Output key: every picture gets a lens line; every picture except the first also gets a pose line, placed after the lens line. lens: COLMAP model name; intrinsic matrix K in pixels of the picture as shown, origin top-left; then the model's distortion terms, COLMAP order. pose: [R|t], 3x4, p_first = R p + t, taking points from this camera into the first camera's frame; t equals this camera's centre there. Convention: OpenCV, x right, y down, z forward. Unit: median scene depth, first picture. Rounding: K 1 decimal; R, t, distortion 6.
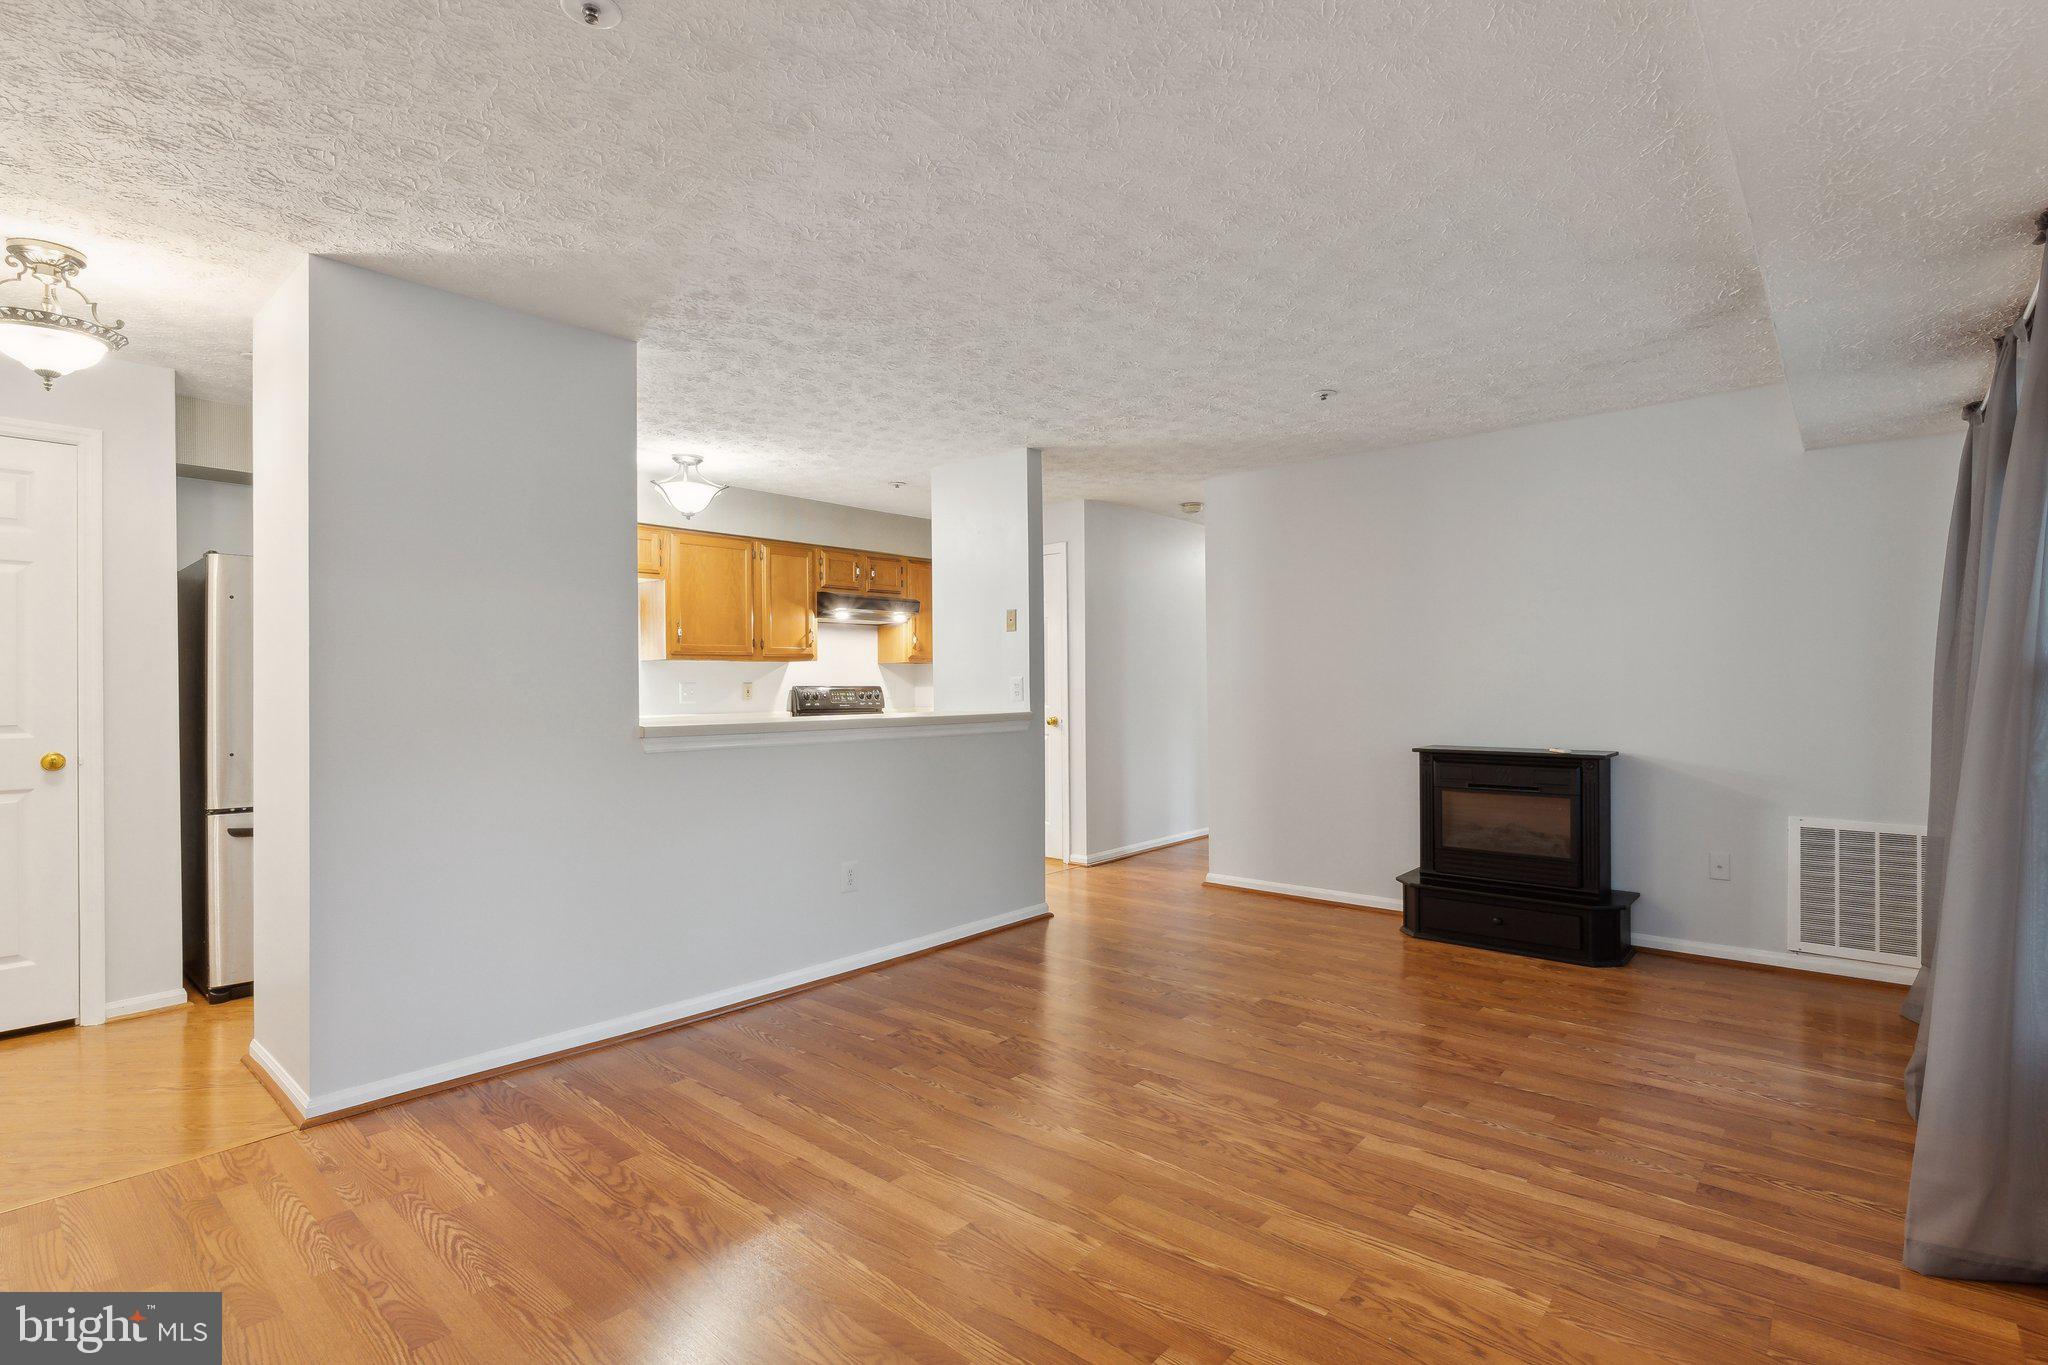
lens RADIAL K [[967.1, 0, 1018.0], [0, 967.1, 682.0], [0, 0, 1]] dist [-0.010239, -0.000050]
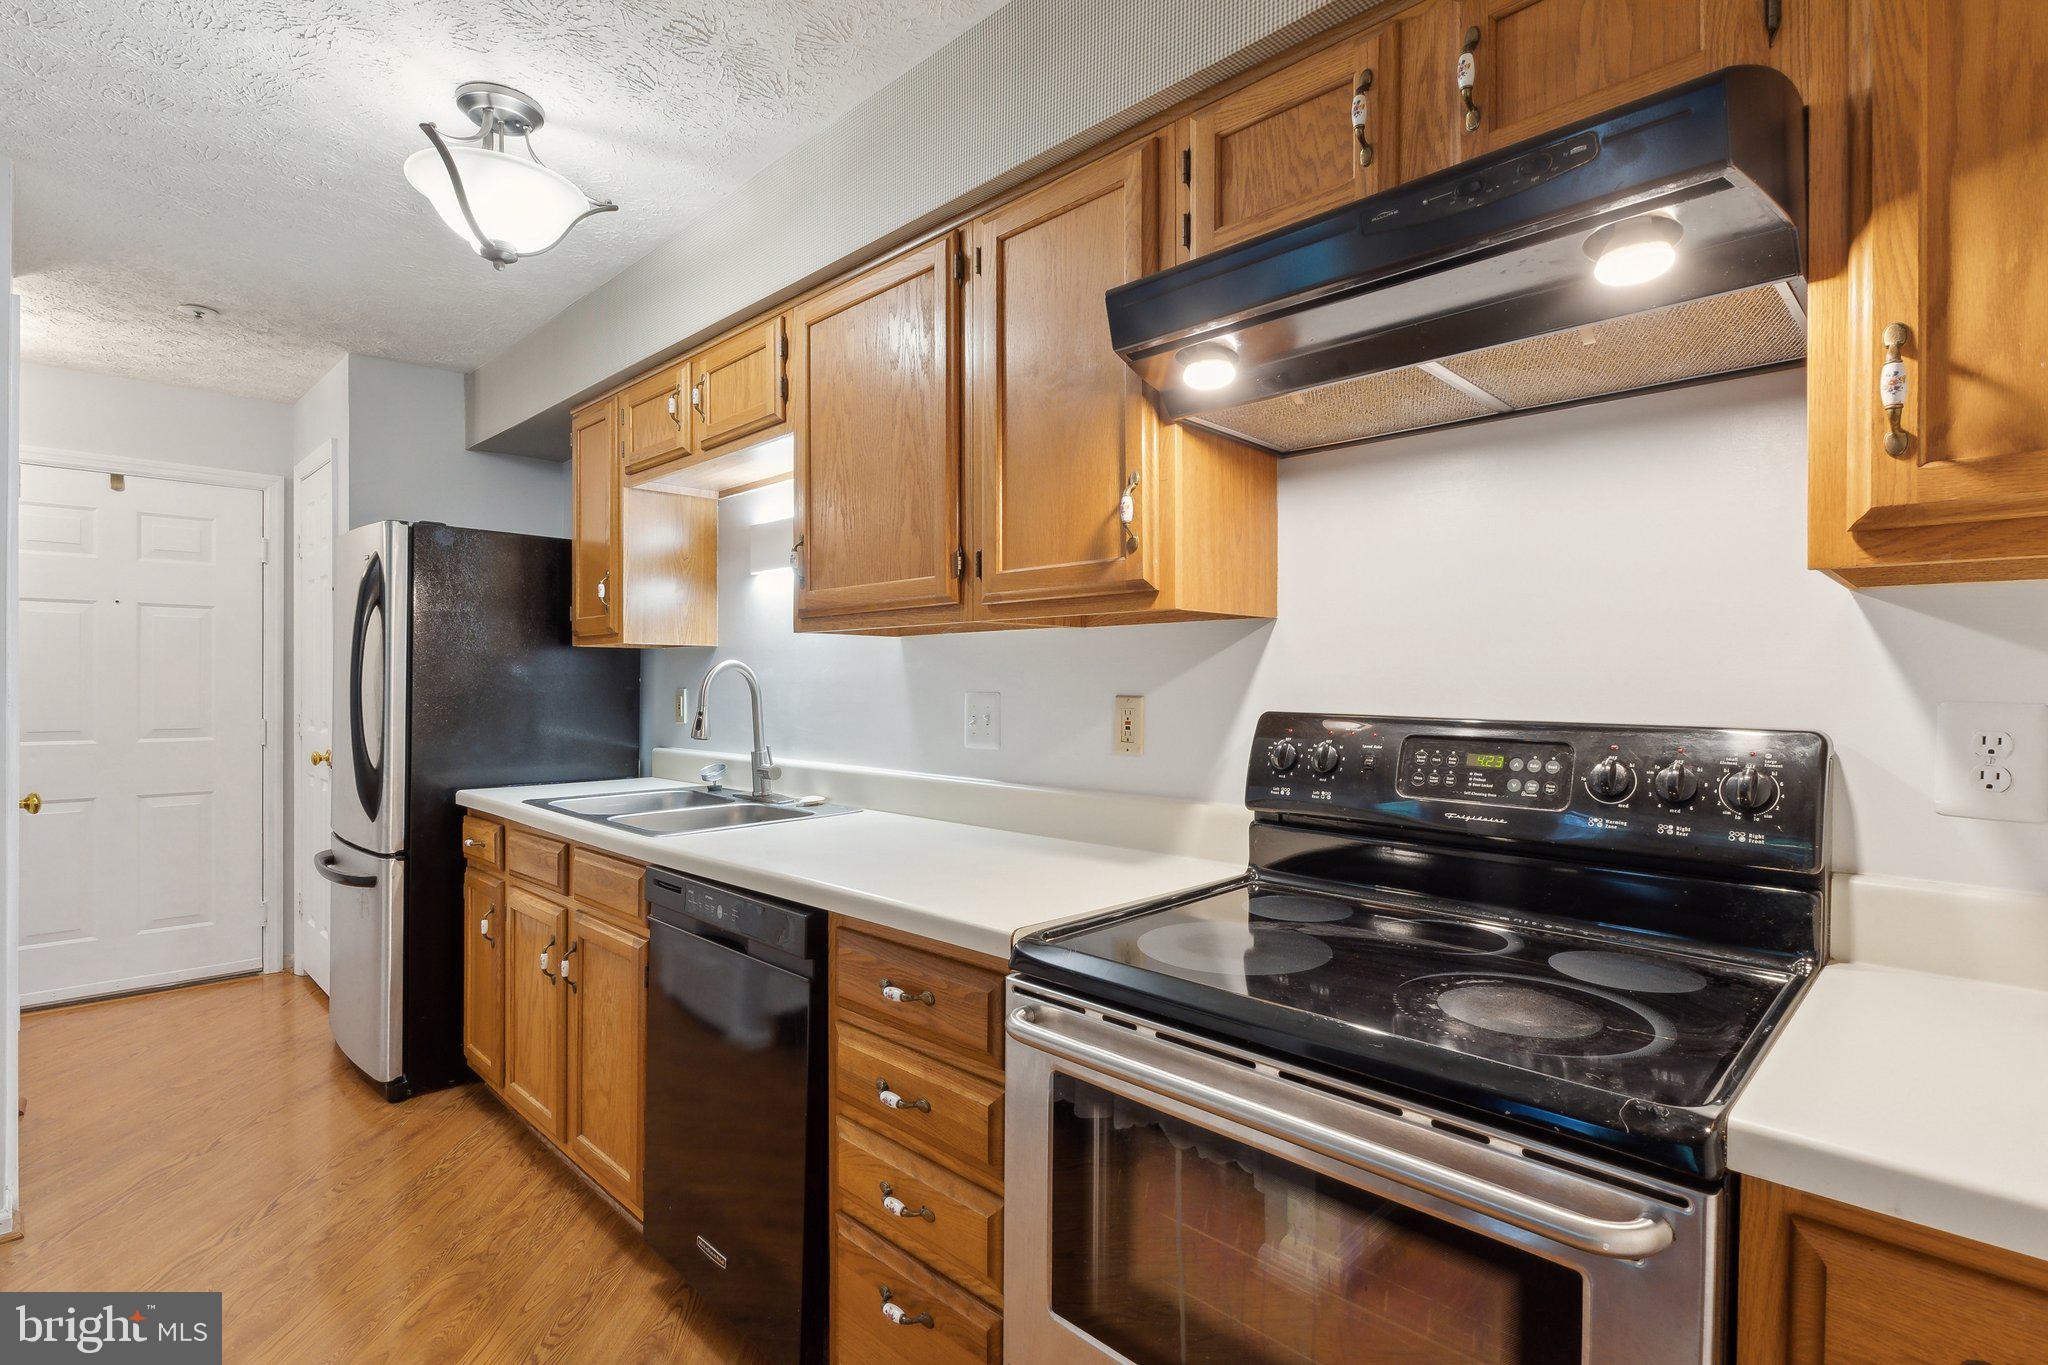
lens RADIAL K [[1001.6, 0, 1024.0], [0, 1001.6, 682.5], [0, 0, 1]] dist [-0.002326, -0.001483]
pose [[-0.061575, 0.007186, -0.998077, 0.057324], [0.000520, 0.999974, 0.007168, -0.009181], [0.998102, -0.000077, -0.061578, 1.605072]]
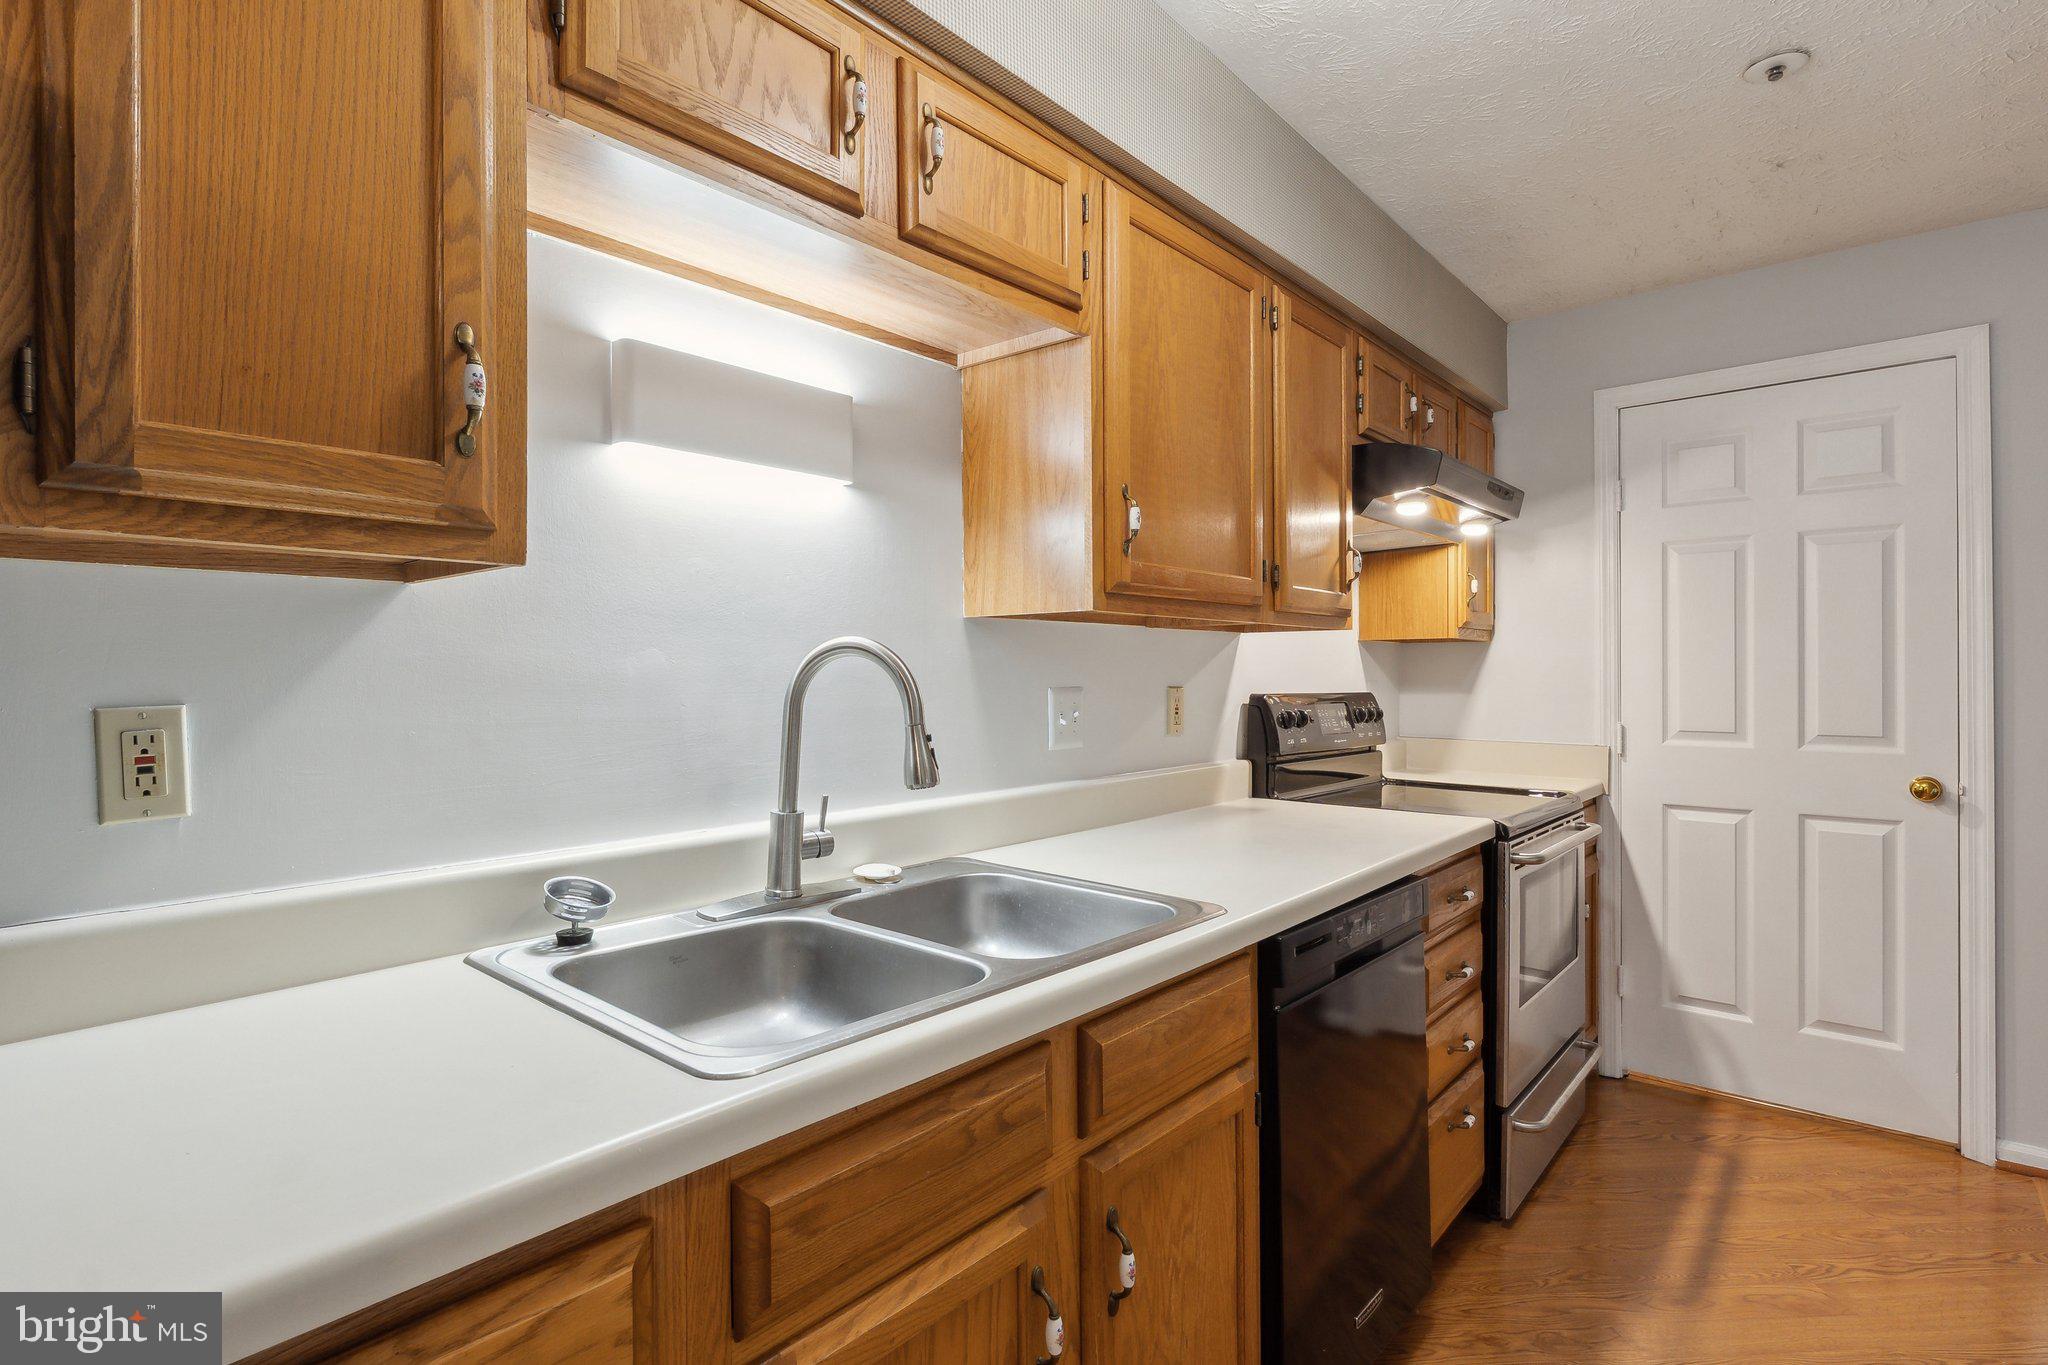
lens RADIAL K [[1002.3, 0, 1022.2], [0, 1002.3, 672.8], [0, 0, 1]] dist [0.000090, -0.000998]
pose [[0.999985, 0.005392, -0.000993, -0.551322], [-0.005392, 0.999985, 0.000325, -0.007142], [0.000994, -0.000320, 0.999999, 1.001063]]
